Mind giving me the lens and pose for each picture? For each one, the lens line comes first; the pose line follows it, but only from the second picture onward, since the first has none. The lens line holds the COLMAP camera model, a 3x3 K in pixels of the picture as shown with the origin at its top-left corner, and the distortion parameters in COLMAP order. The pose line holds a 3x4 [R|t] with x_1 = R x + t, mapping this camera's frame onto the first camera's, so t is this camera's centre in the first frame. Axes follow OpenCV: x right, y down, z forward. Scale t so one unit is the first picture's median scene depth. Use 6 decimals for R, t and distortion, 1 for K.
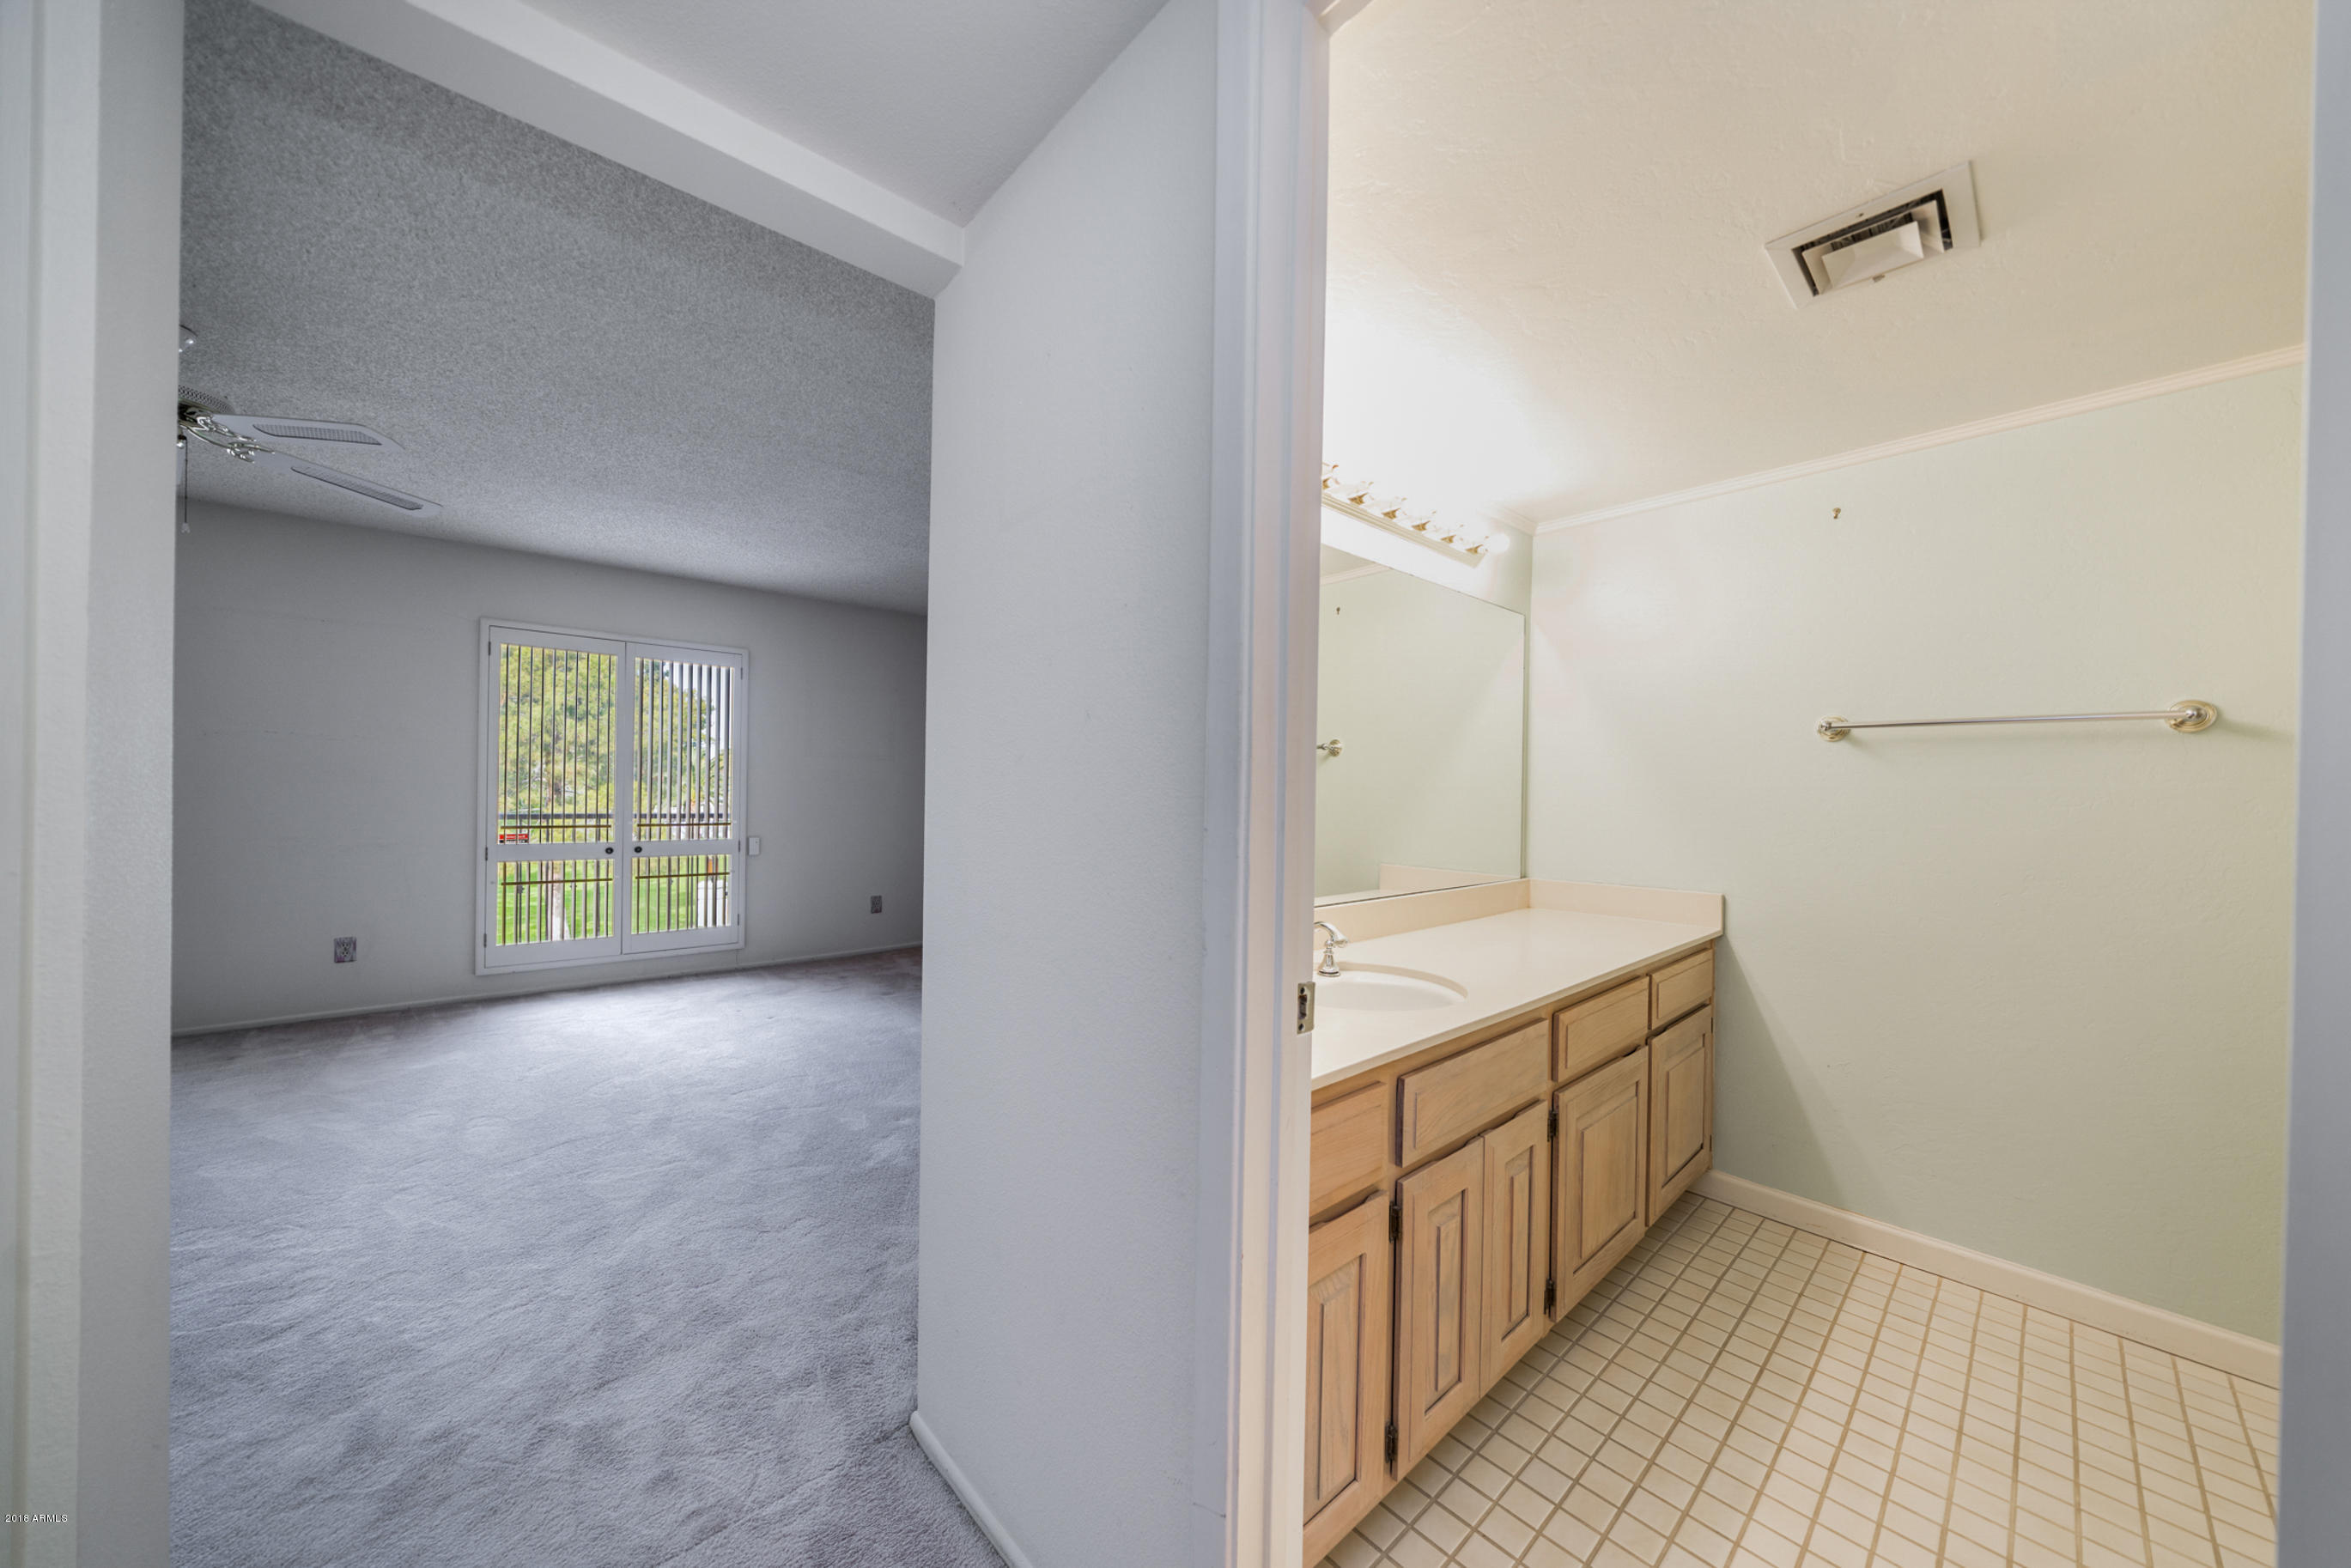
lens RADIAL K [[797.6, 0, 1178.5], [0, 797.6, 786.0], [0, 0, 1]] dist [-0.008550, 0.000918]
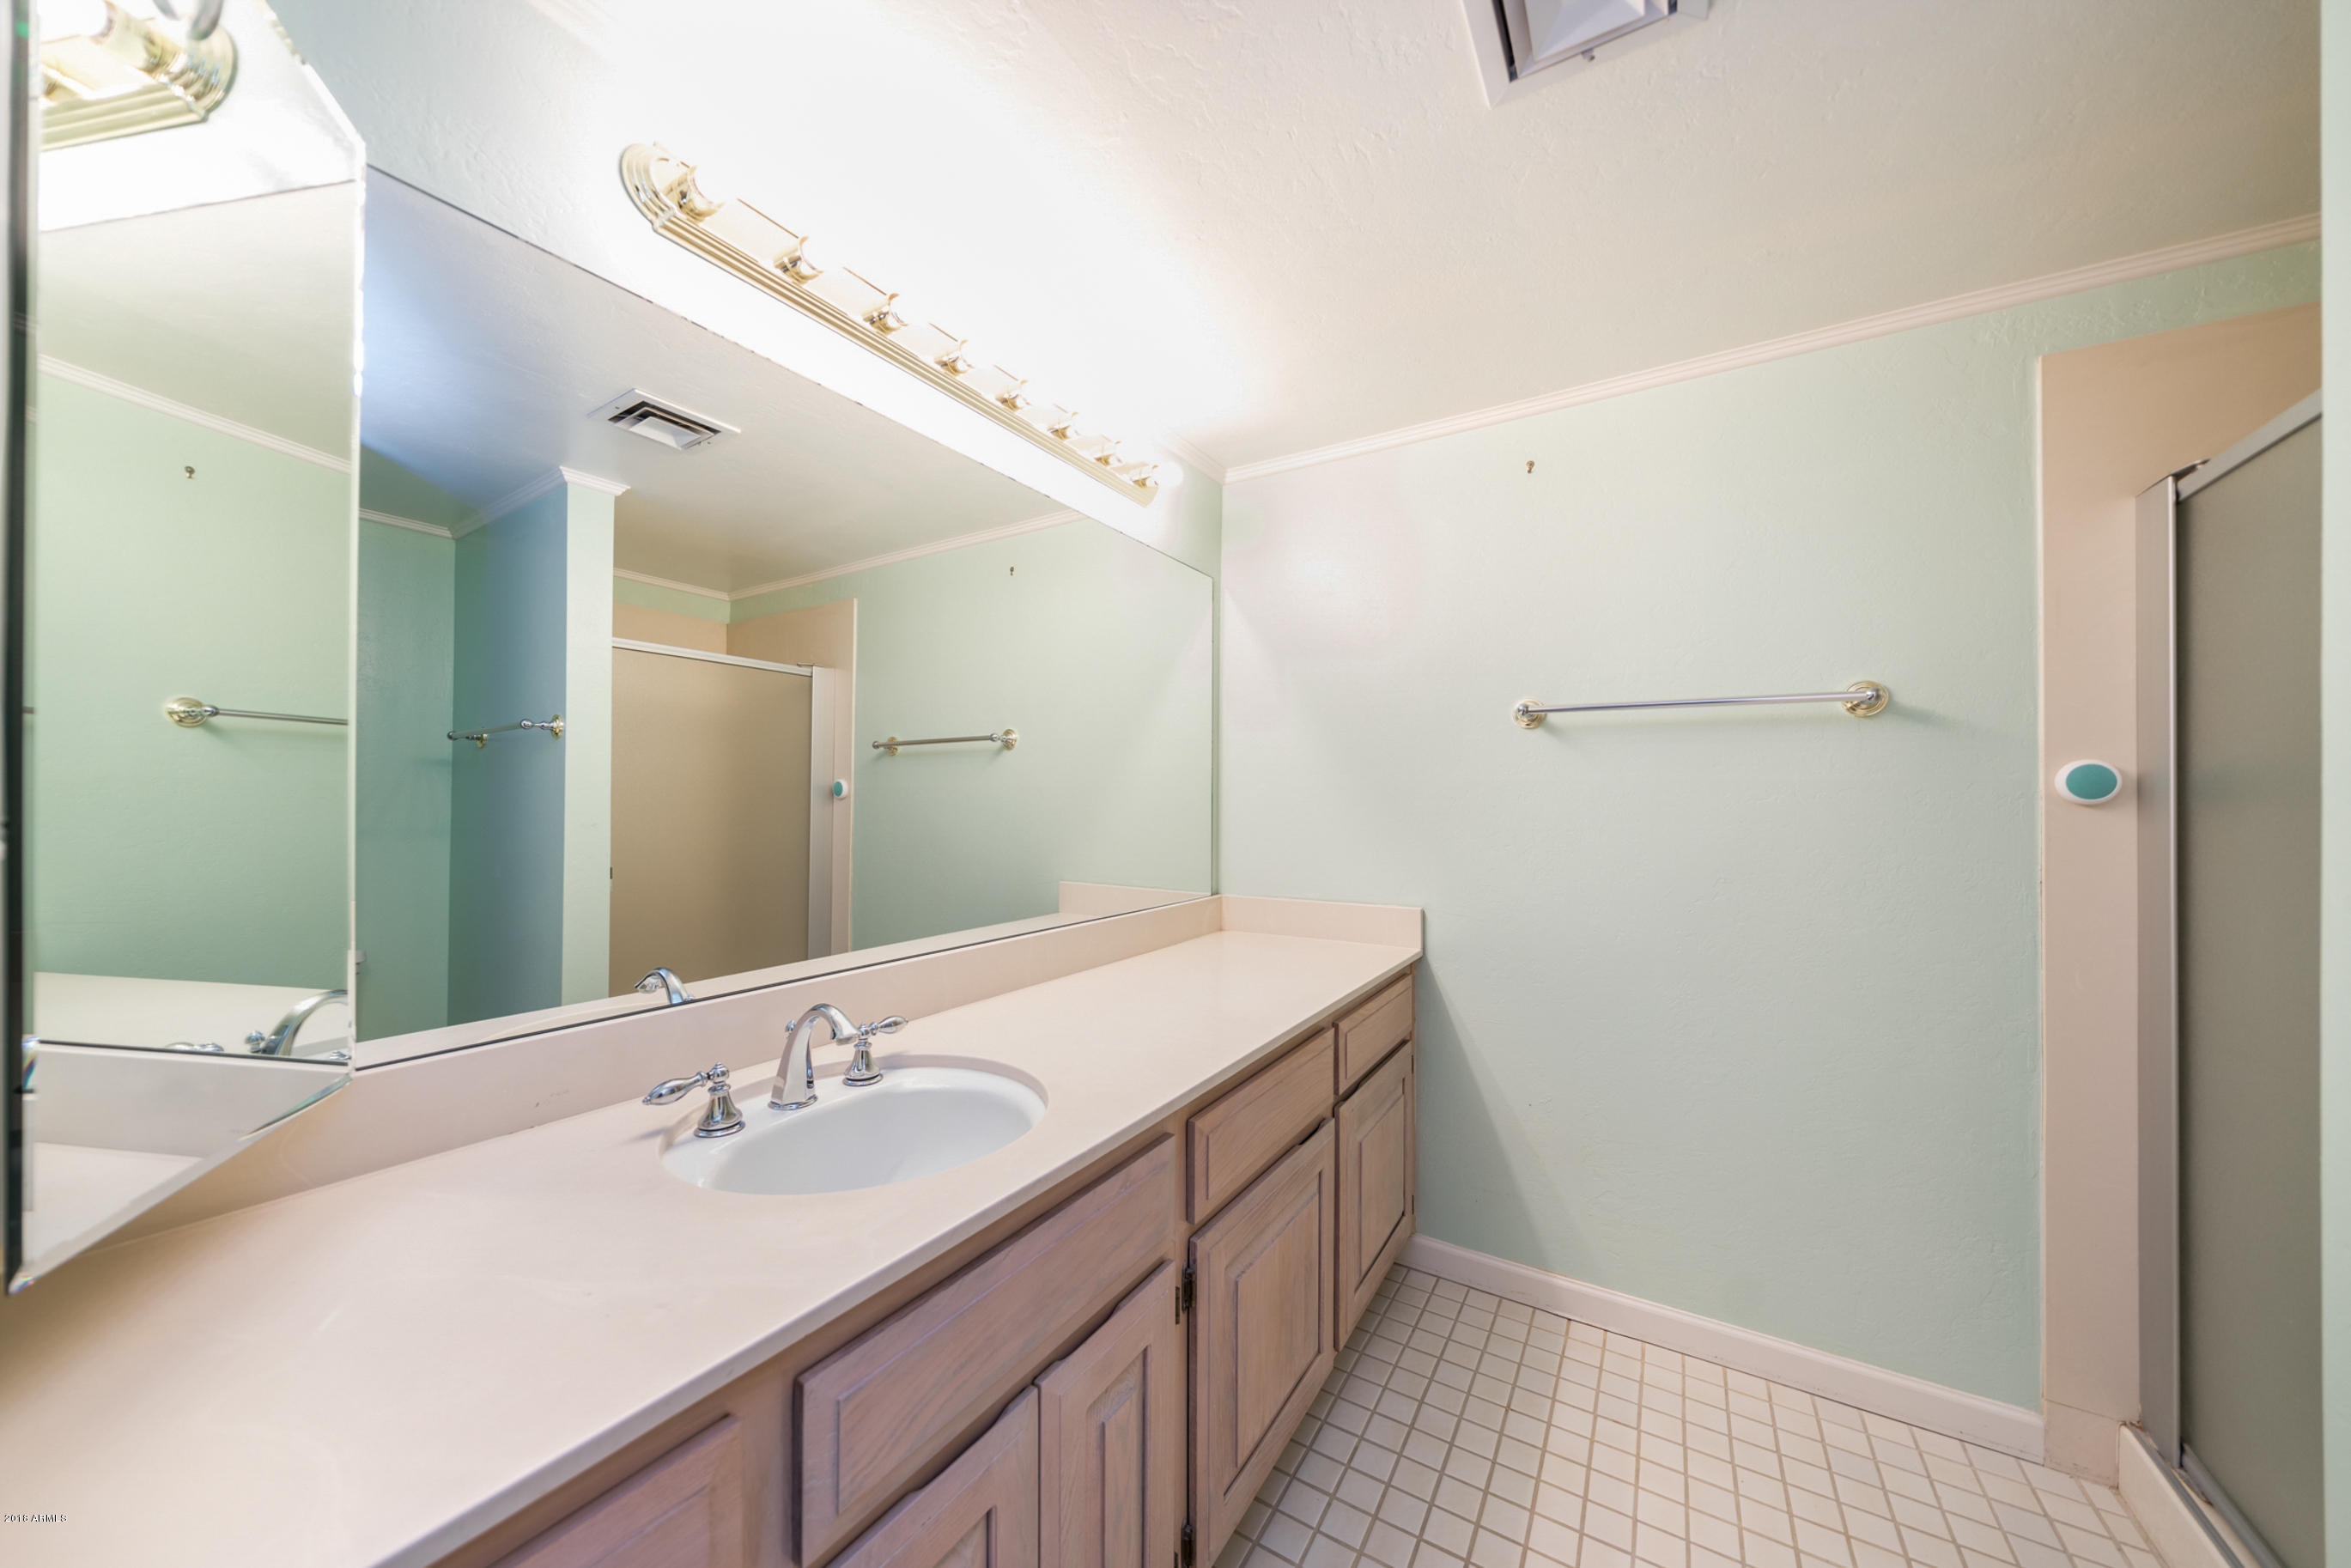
lens RADIAL K [[797.6, 0, 1180.7], [0, 797.6, 785.5], [0, 0, 1]] dist [-0.008550, 0.000918]
pose [[0.958536, -0.005667, 0.284915, 0.226683], [0.008048, 0.999942, -0.007187, 0.010194], [-0.284858, 0.009182, 0.958526, 0.296767]]
